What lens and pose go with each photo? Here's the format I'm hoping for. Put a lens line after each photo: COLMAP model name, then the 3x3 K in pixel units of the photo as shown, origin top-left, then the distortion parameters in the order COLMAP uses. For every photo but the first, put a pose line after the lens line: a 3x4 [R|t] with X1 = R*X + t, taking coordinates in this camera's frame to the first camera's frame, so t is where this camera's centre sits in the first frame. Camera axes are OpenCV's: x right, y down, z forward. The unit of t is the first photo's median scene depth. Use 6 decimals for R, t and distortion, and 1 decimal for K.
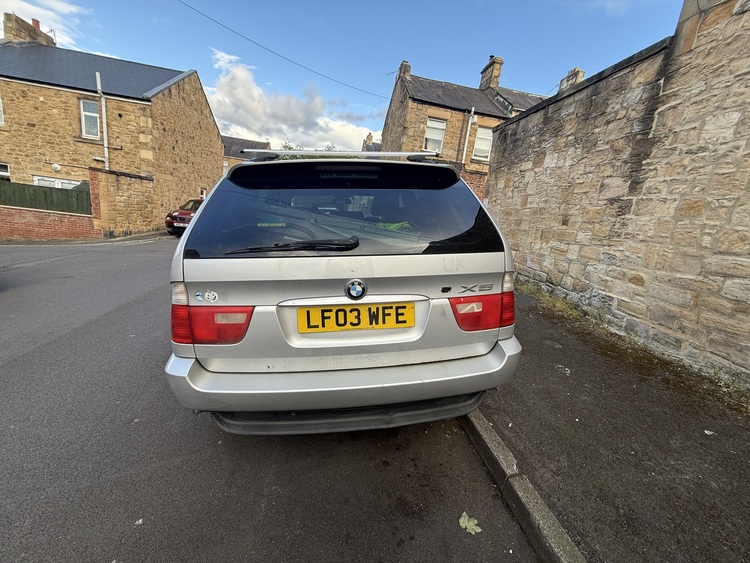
lens RADIAL K [[297.2, 0, 373.2], [0, 297.2, 279.1], [0, 0, 1]] dist [-0.001011, 0.000134]
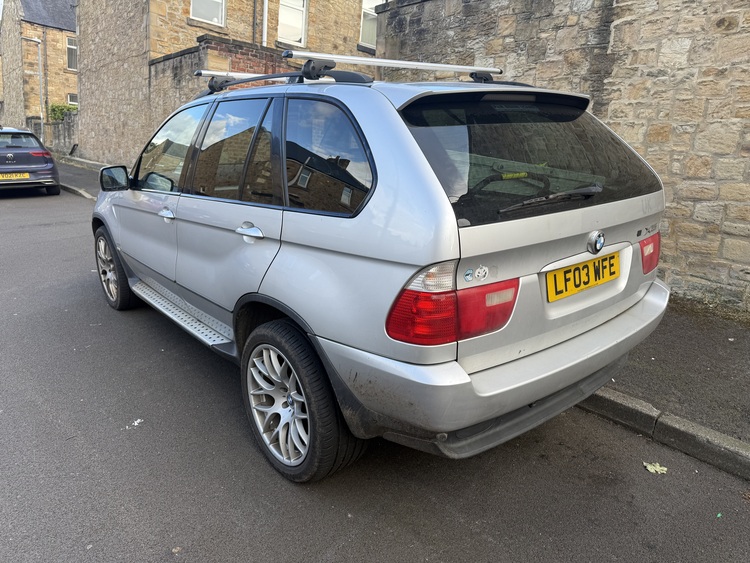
lens RADIAL K [[534.3, 0, 373.3], [0, 534.3, 280.4], [0, 0, 1]] dist [0.024384, -0.023473]
pose [[0.842890, -0.154975, 0.515286, -0.671866], [0.128925, 0.987899, 0.086224, -0.035501], [-0.522412, -0.006244, 0.852670, -0.015920]]
